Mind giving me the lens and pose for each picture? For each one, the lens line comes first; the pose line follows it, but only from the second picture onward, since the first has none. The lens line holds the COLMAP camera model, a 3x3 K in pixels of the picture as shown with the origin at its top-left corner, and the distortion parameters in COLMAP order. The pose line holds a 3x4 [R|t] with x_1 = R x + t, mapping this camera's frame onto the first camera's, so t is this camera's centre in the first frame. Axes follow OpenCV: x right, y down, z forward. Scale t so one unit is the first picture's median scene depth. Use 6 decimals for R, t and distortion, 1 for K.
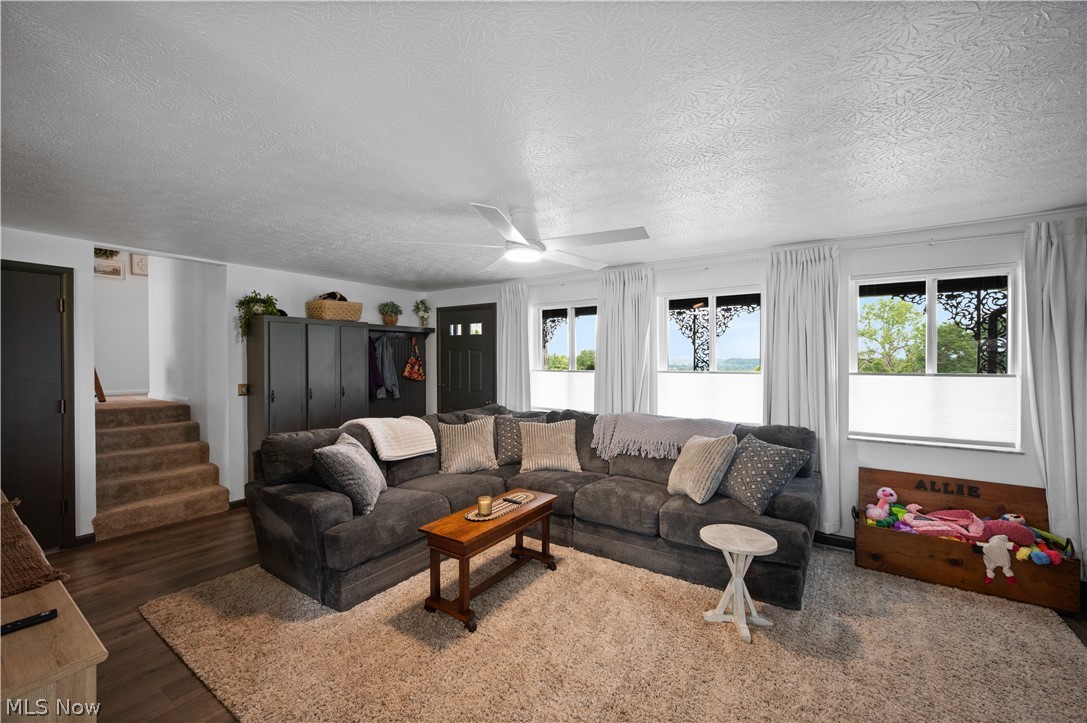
lens RADIAL K [[437.9, 0, 543.5], [0, 437.9, 361.5], [0, 0, 1]] dist [0.000847, 0.000147]
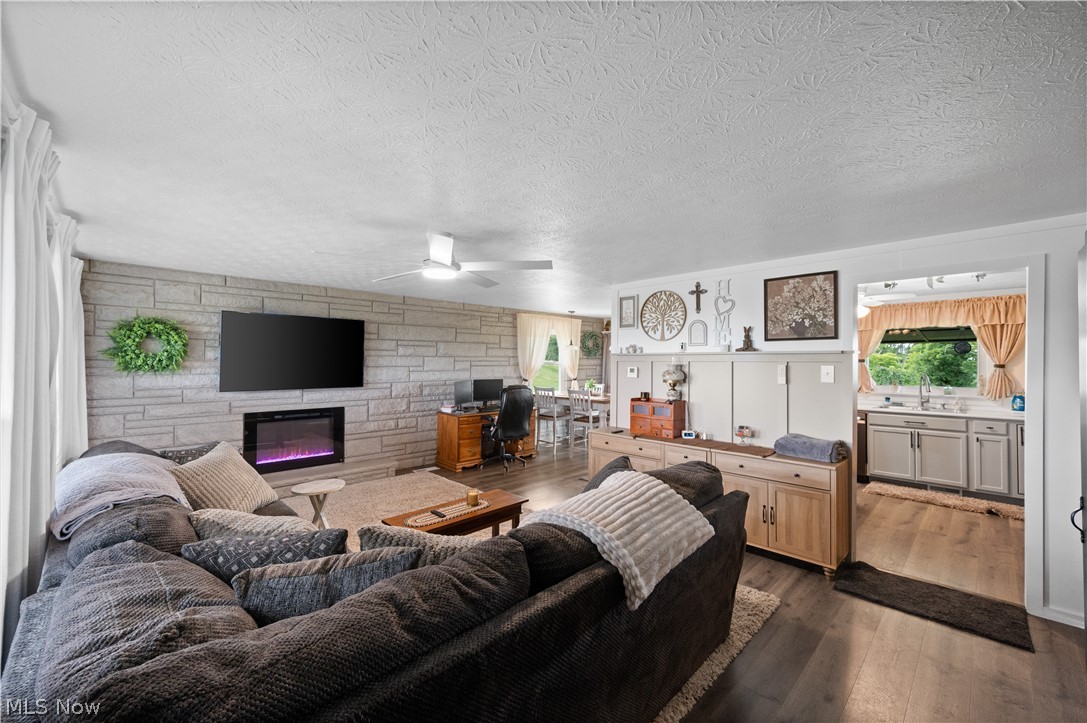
lens RADIAL K [[441.0, 0, 545.5], [0, 441.0, 353.0], [0, 0, 1]] dist [0.000282, 0.000059]
pose [[-0.982933, -0.006828, 0.183836, -0.405733], [-0.009997, 0.999817, -0.016316, -0.021278], [-0.183691, -0.017875, -0.982822, 1.620872]]
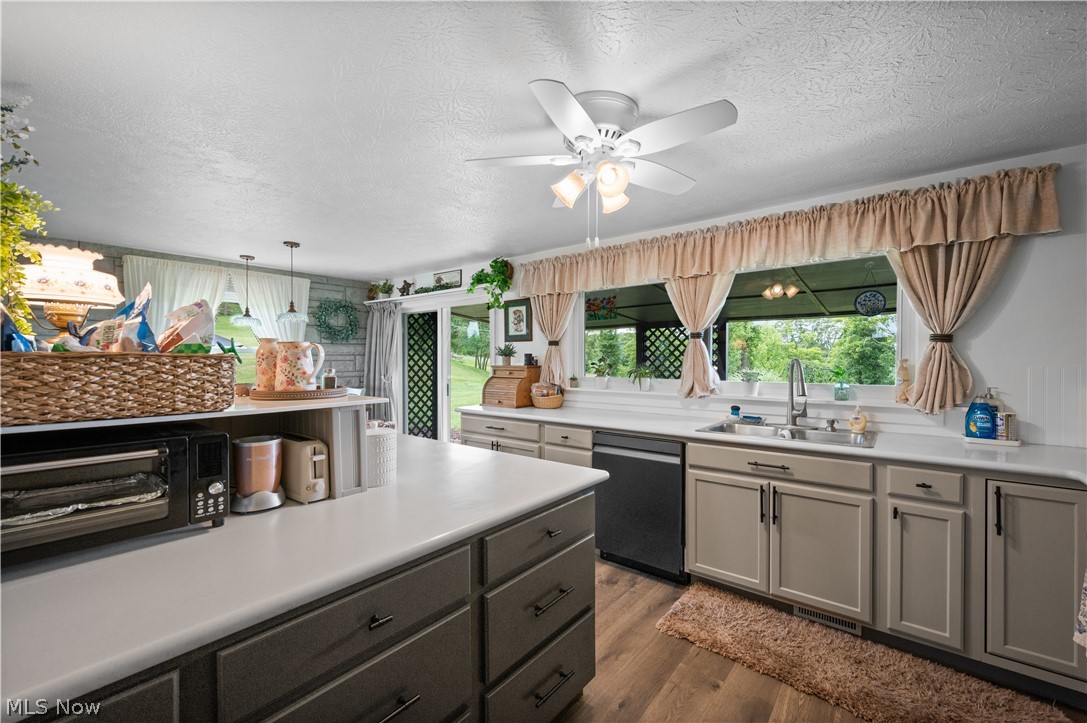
lens RADIAL K [[441.4, 0, 552.4], [0, 441.4, 362.9], [0, 0, 1]] dist [-0.000634, -0.000128]
pose [[-0.997694, -0.005216, 0.067675, -1.081646], [-0.004491, 0.999931, 0.010870, 0.016391], [-0.067727, 0.010541, -0.997648, 0.601748]]
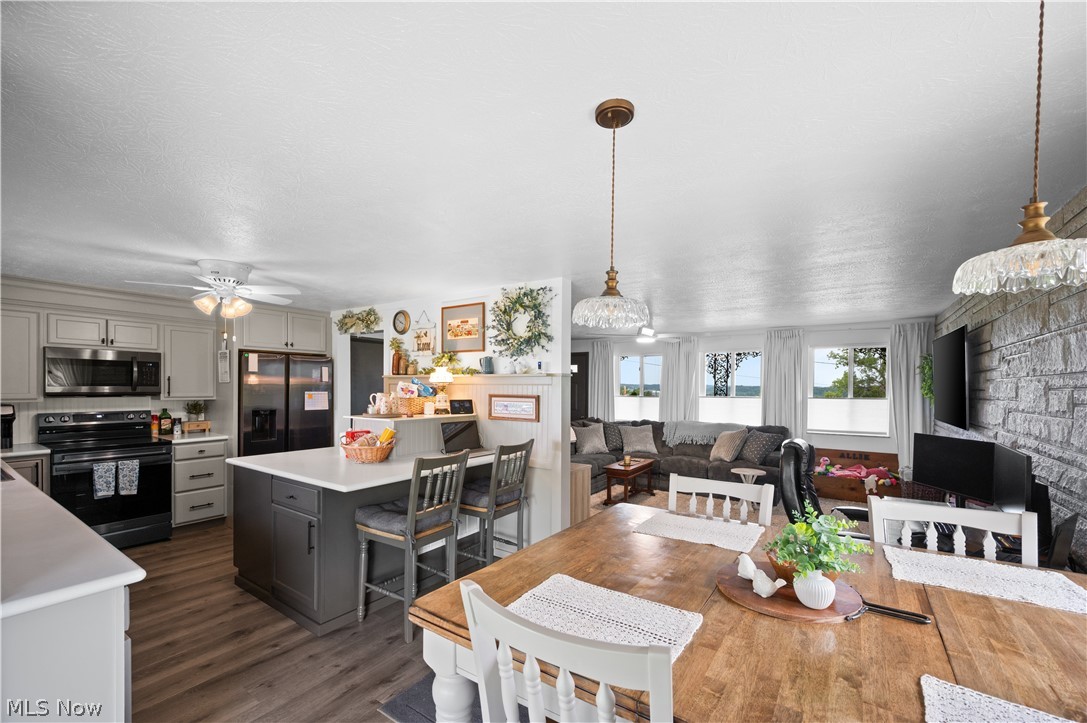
lens RADIAL K [[445.0, 0, 541.1], [0, 445.0, 390.5], [0, 0, 1]] dist [-0.000196, -0.000051]
pose [[0.999978, 0.003122, -0.005928, -0.416385], [-0.003087, 0.999977, 0.005988, -0.011824], [0.005946, -0.005969, 0.999965, -0.881545]]
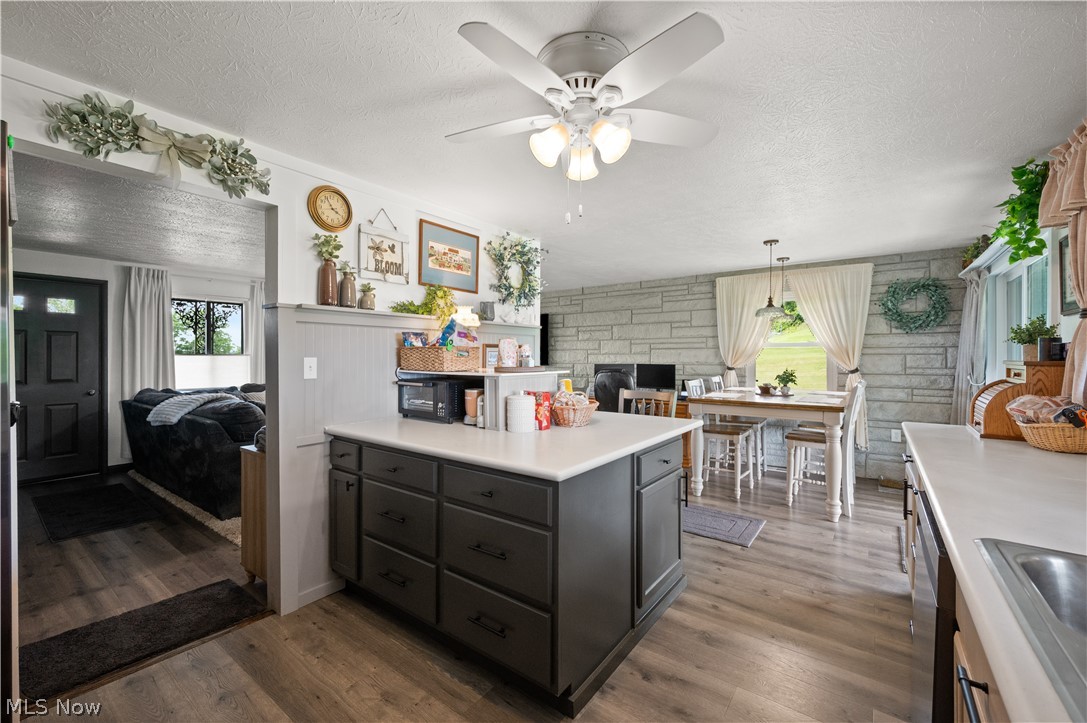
lens RADIAL K [[447.9, 0, 541.0], [0, 447.9, 356.7], [0, 0, 1]] dist [-0.000905, -0.000145]
pose [[0.043709, -0.007873, 0.999013, -1.562434], [0.000583, 0.999969, 0.007855, 0.025691], [-0.999044, 0.000239, 0.043712, 0.091389]]
